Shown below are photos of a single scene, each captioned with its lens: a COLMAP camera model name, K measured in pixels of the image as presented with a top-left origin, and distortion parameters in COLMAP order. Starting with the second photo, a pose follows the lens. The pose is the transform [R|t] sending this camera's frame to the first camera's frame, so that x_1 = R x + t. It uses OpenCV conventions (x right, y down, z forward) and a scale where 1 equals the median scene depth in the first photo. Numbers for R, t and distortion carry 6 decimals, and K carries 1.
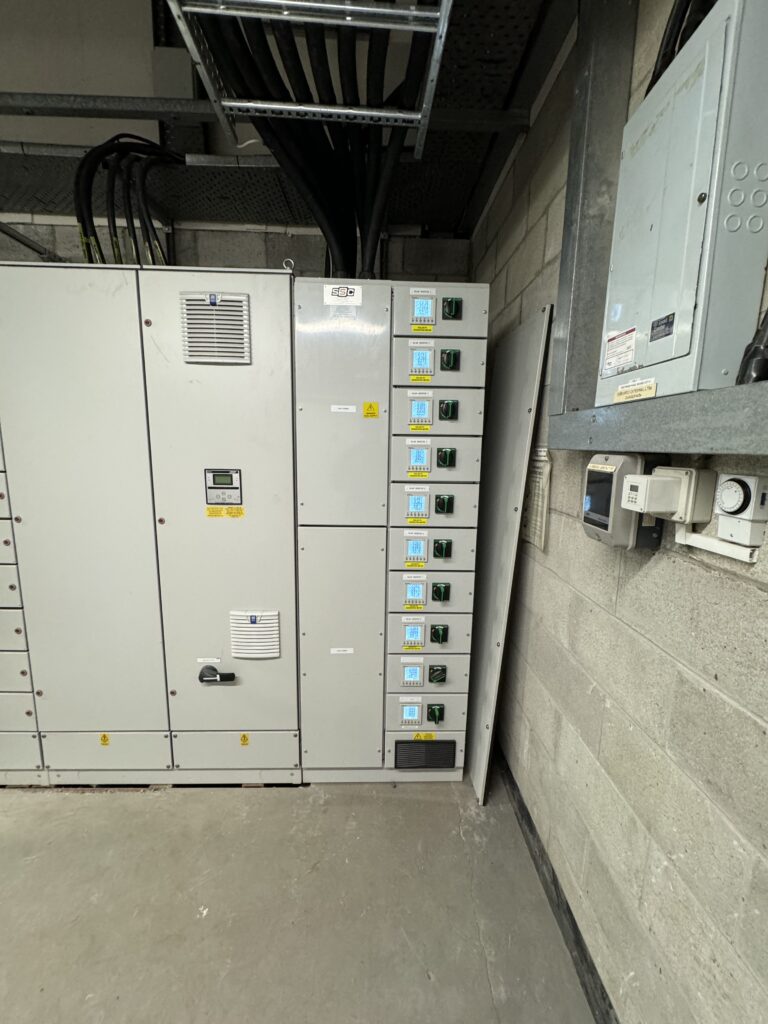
lens RADIAL K [[408.8, 0, 383.4], [0, 408.8, 509.2], [0, 0, 1]] dist [0.001447, 0.000058]
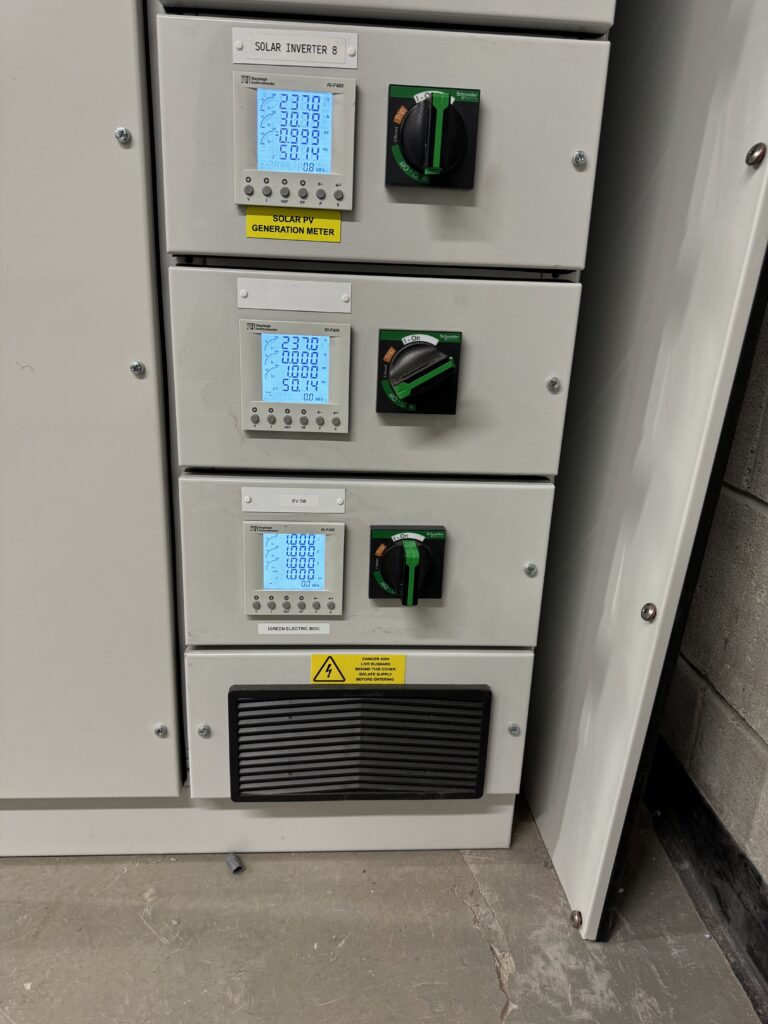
lens RADIAL K [[727.0, 0, 384.3], [0, 727.0, 513.5], [0, 0, 1]] dist [-0.003354, -0.000654]
pose [[0.998990, 0.011316, 0.043493, 0.096882], [-0.017579, 0.989064, 0.146436, 0.409726], [-0.041360, -0.147053, 0.988264, 0.610455]]
